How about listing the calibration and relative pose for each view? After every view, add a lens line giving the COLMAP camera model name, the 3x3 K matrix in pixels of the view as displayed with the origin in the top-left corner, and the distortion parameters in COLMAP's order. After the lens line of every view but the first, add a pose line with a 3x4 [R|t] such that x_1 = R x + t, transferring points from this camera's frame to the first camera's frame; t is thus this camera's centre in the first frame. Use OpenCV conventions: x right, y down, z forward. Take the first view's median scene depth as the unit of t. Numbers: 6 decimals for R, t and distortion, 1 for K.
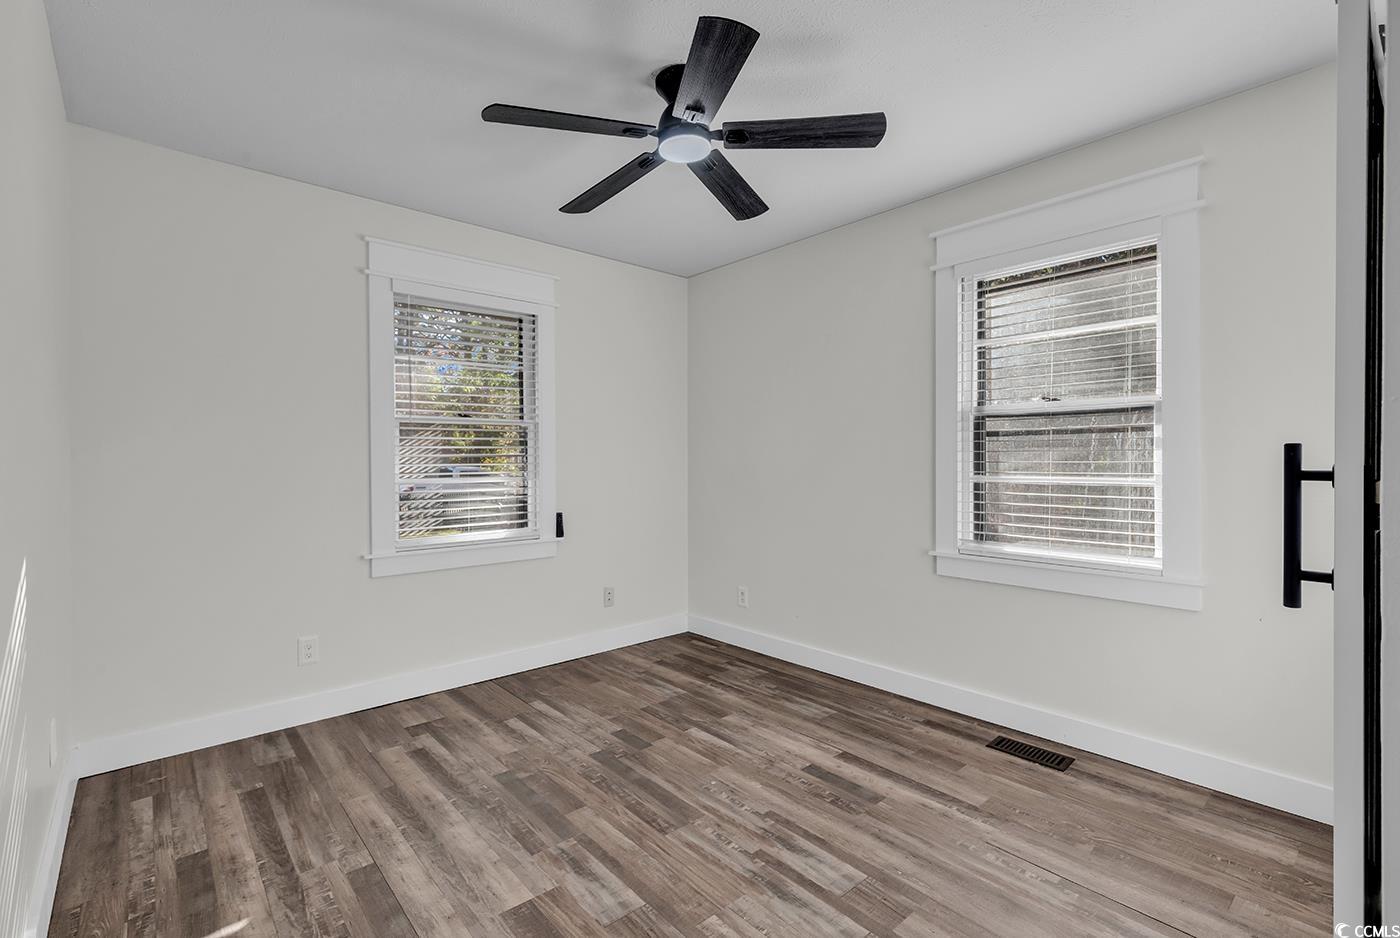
lens RADIAL K [[633.2, 0, 698.0], [0, 633.2, 465.7], [0, 0, 1]] dist [0.001105, 0.000198]
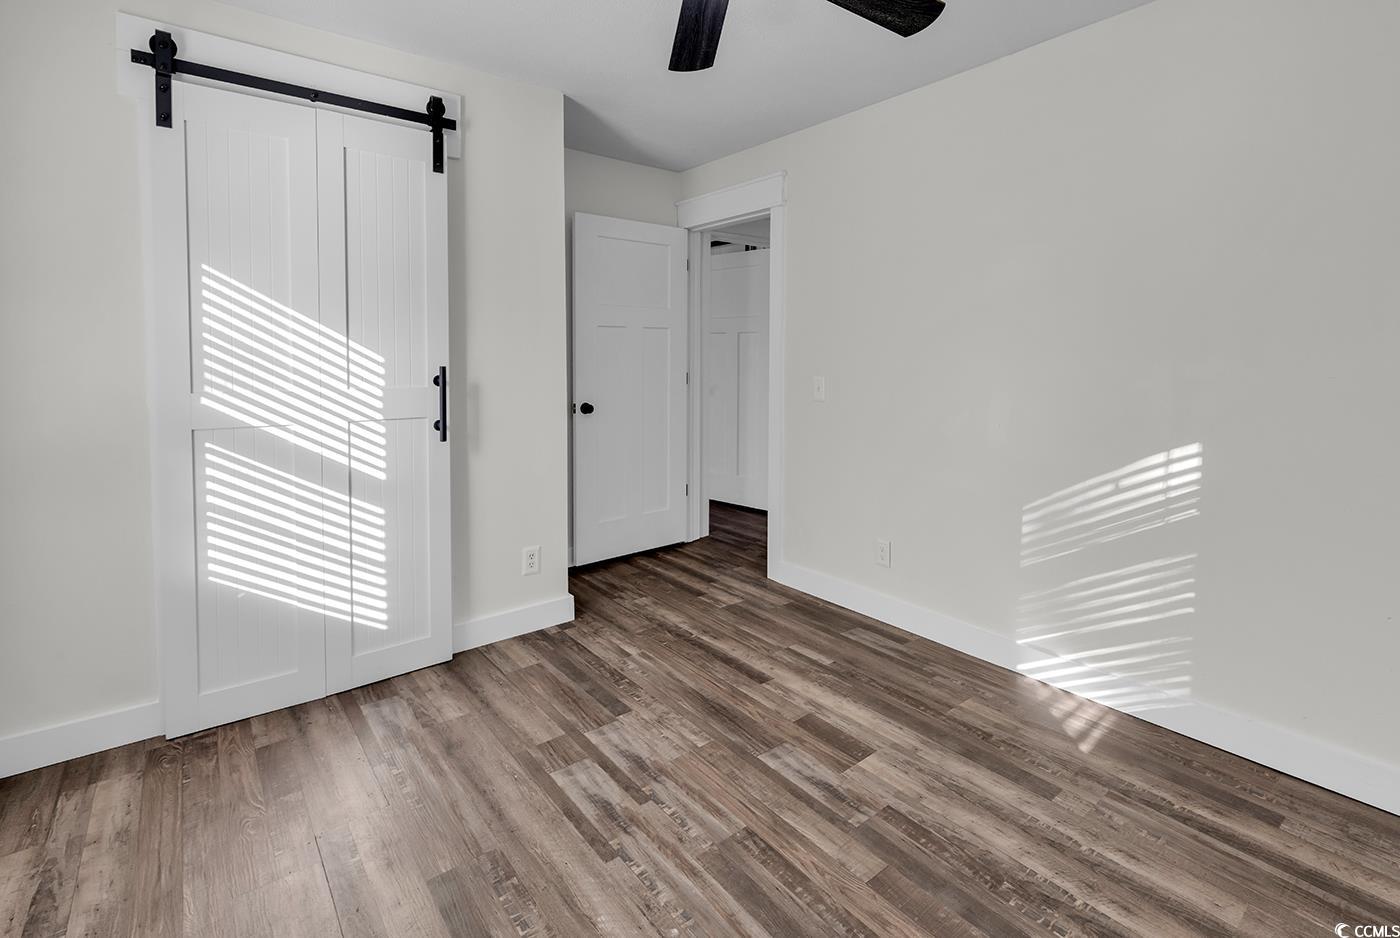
lens RADIAL K [[633.2, 0, 708.1], [0, 633.2, 469.4], [0, 0, 1]] dist [0.001105, 0.000198]
pose [[-0.998871, -0.001111, 0.047486, -0.041203], [0.007738, 0.982564, 0.185764, -0.038764], [-0.046865, 0.185922, -0.981446, 1.774894]]
